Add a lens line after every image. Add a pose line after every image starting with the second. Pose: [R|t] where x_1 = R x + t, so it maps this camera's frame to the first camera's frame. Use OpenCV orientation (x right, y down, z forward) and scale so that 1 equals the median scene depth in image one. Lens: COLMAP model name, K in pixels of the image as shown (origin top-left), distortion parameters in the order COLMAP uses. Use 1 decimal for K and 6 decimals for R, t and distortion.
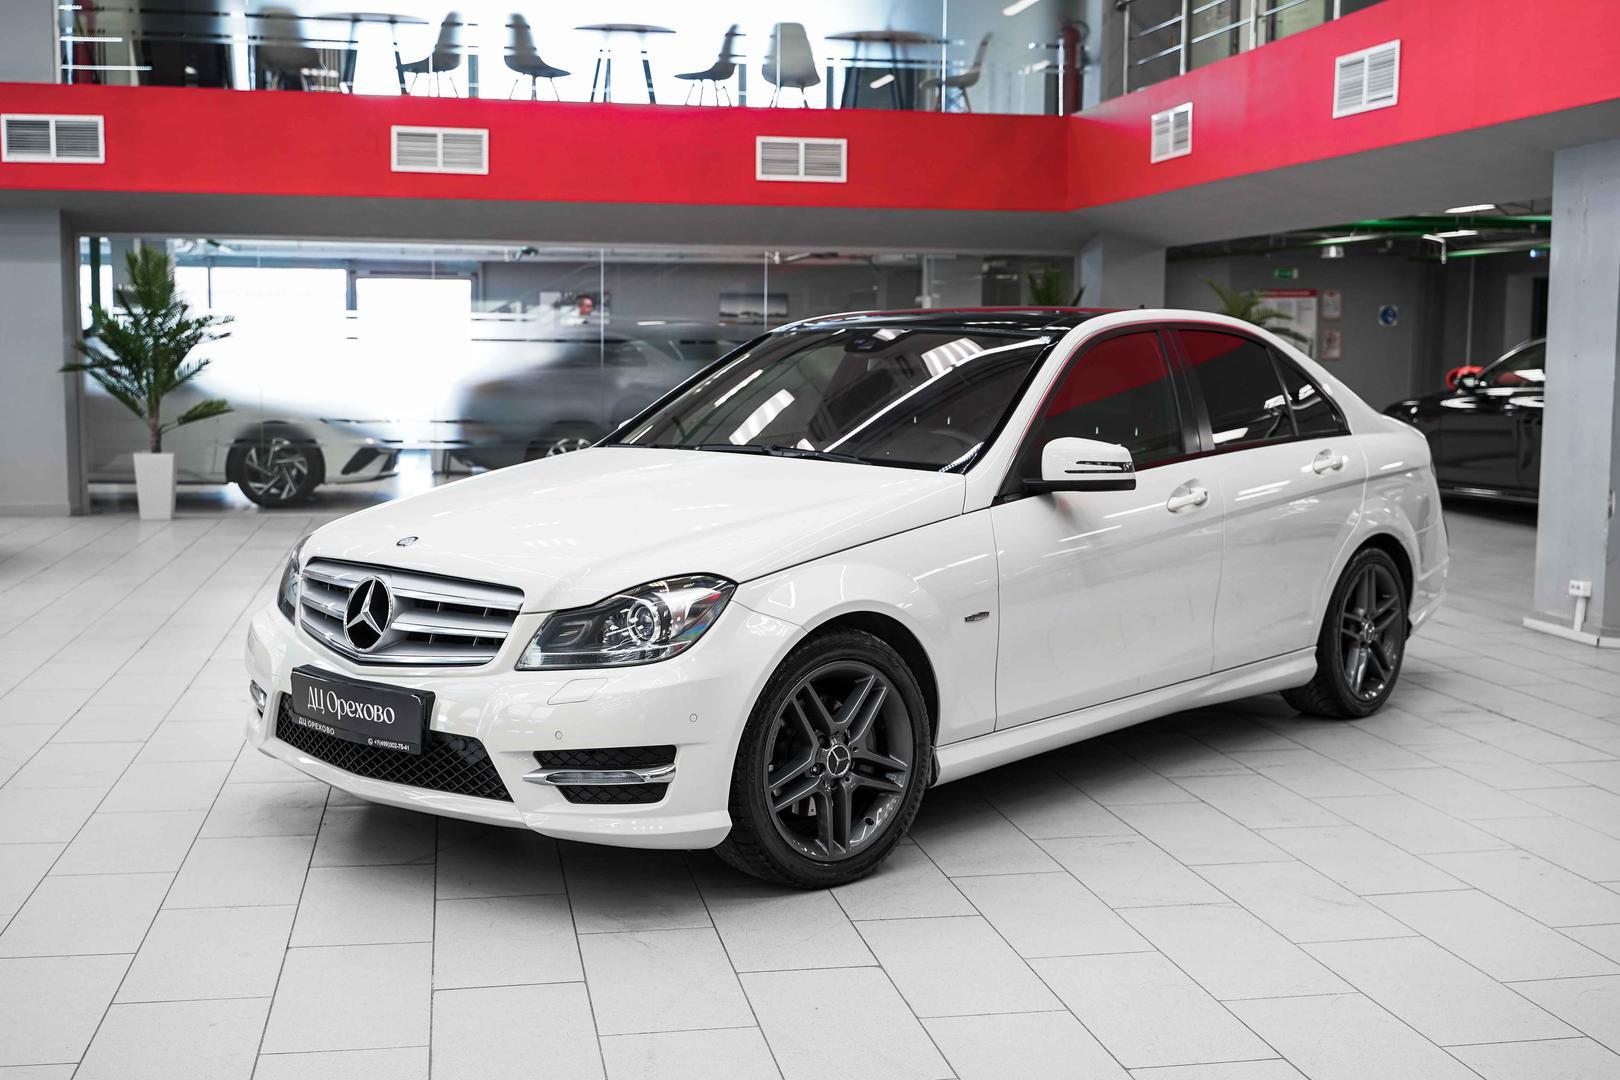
lens RADIAL K [[1860.6, 0, 787.0], [0, 1860.6, 575.4], [0, 0, 1]] dist [0.039416, 0.000000]
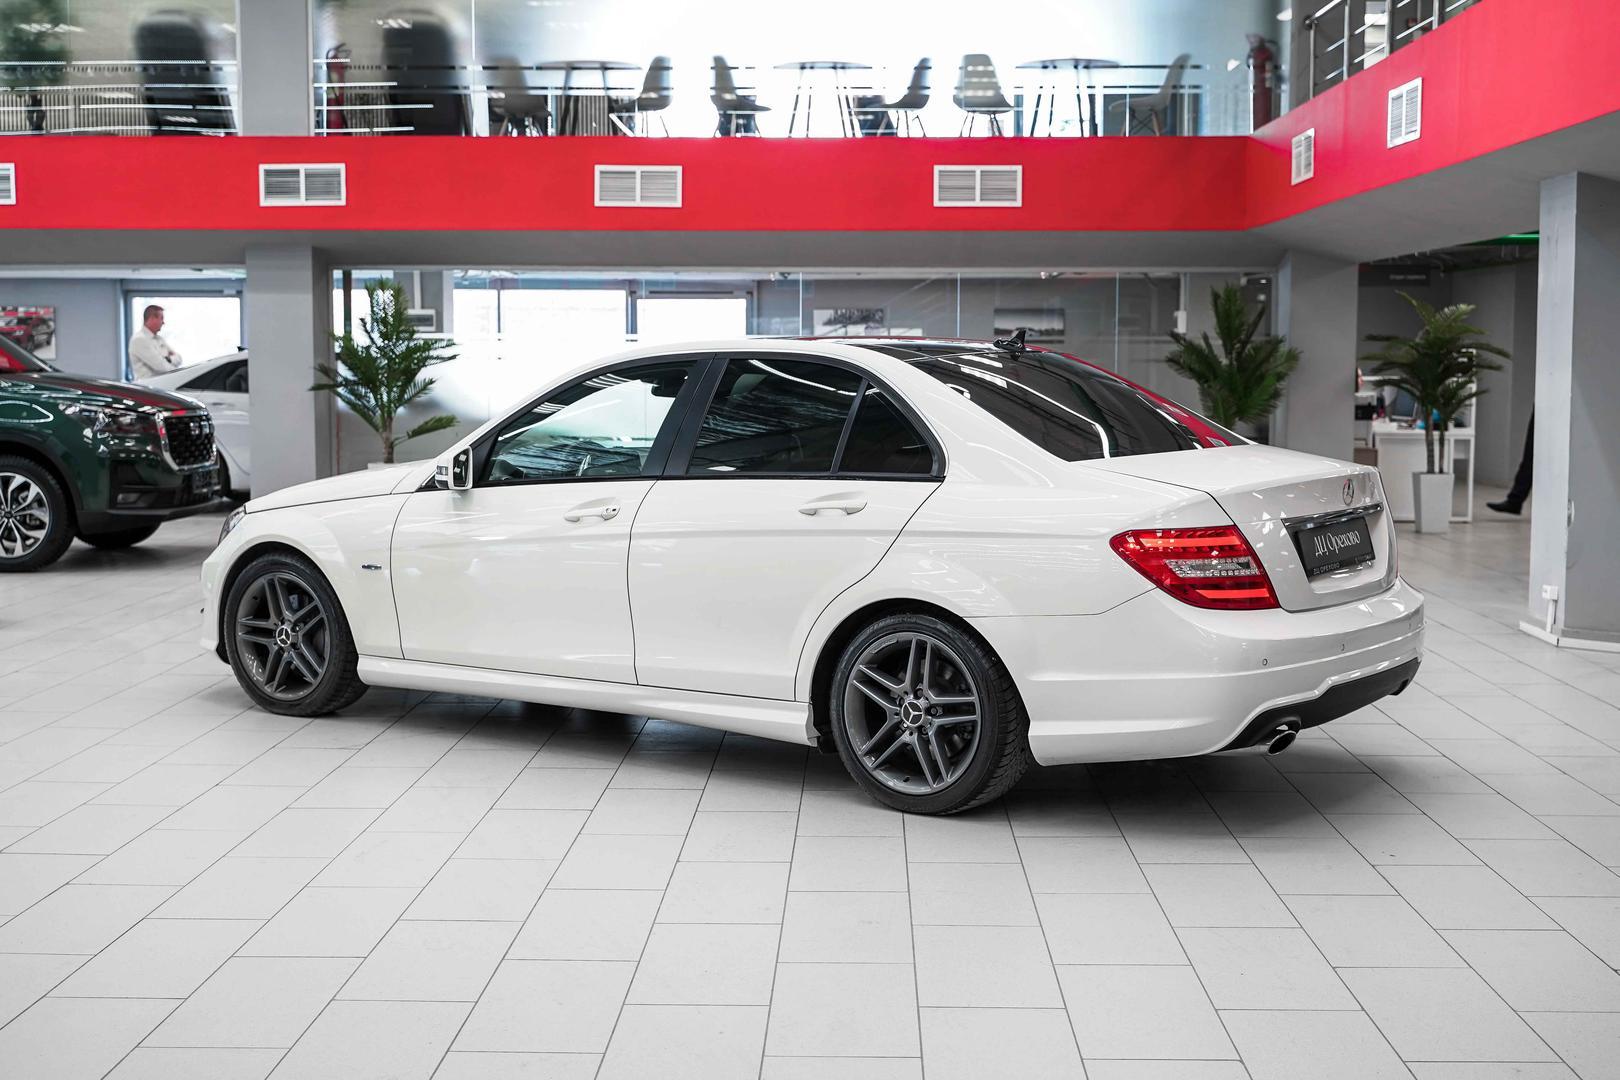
lens RADIAL K [[2033.8, 0, 813.0], [0, 2033.8, 542.8], [0, 0, 1]] dist [0.065741, 0.000000]
pose [[0.980628, 0.012515, -0.195480, 0.142906], [-0.018834, 0.999357, -0.030500, 0.013146], [0.194973, 0.033590, 0.980233, -0.130614]]
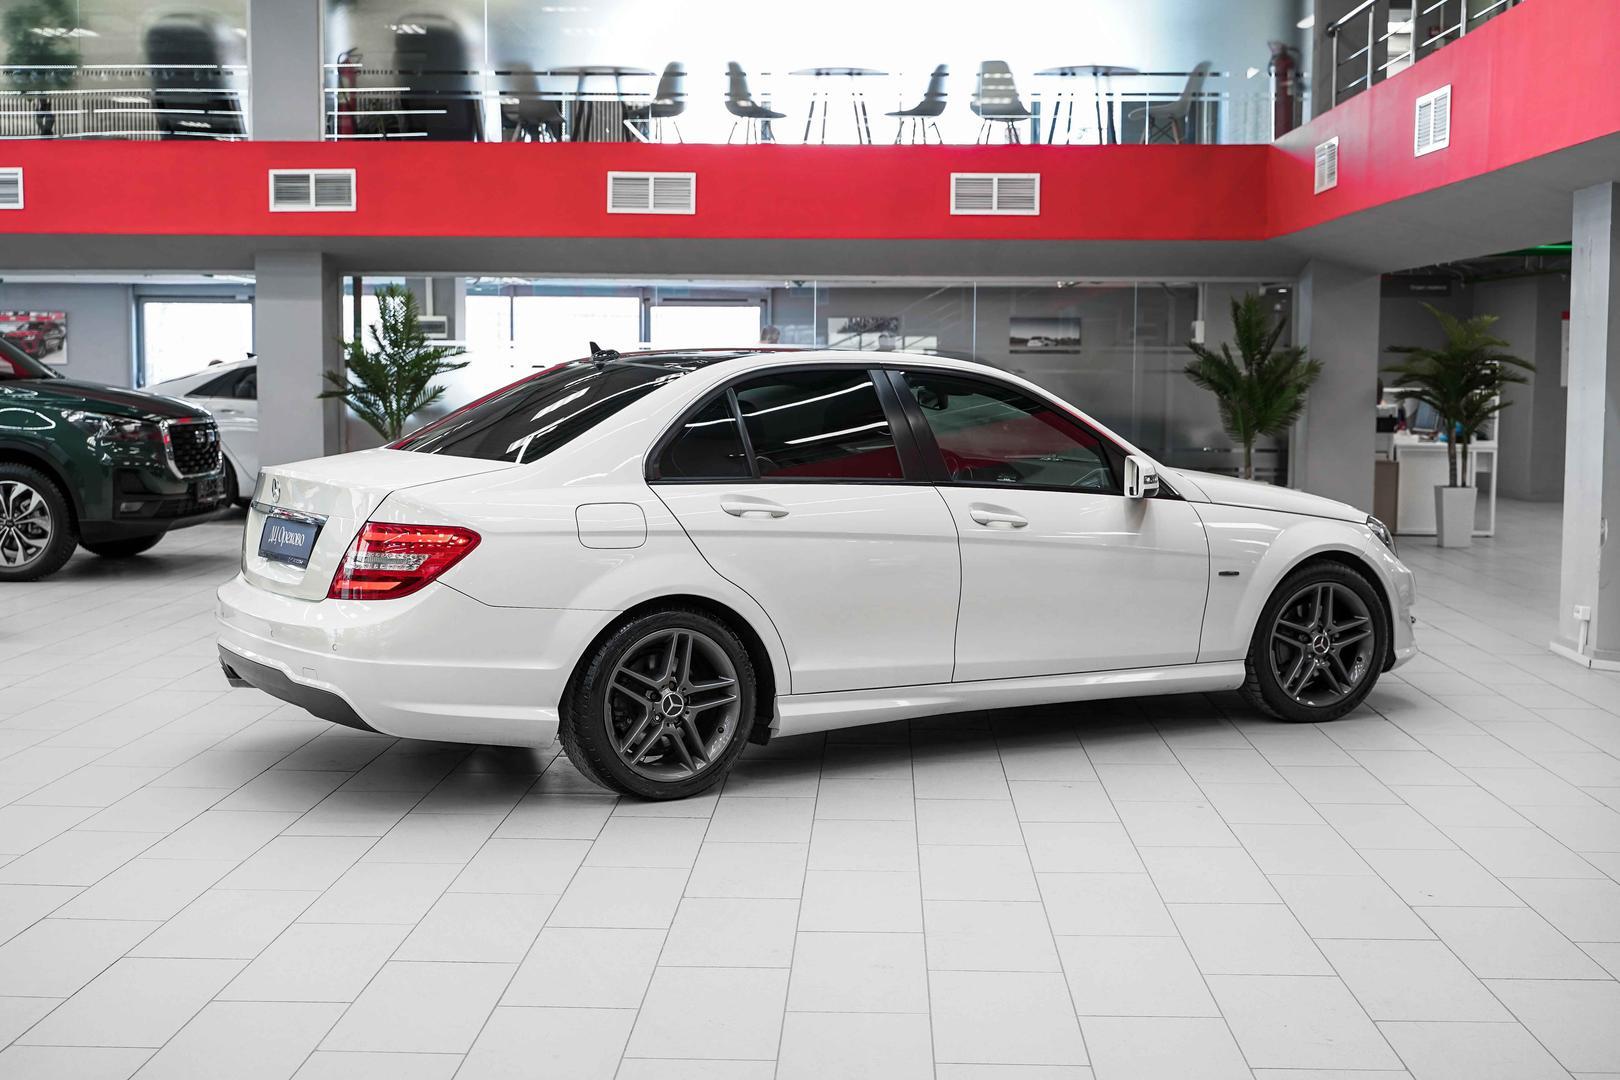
lens RADIAL K [[2033.8, 0, 809.6], [0, 2033.8, 538.0], [0, 0, 1]] dist [0.065741, 0.000000]
pose [[0.978899, 0.016595, -0.203672, 0.140131], [-0.024447, 0.999049, -0.036098, 0.010142], [0.202879, 0.040315, 0.978374, -0.116101]]
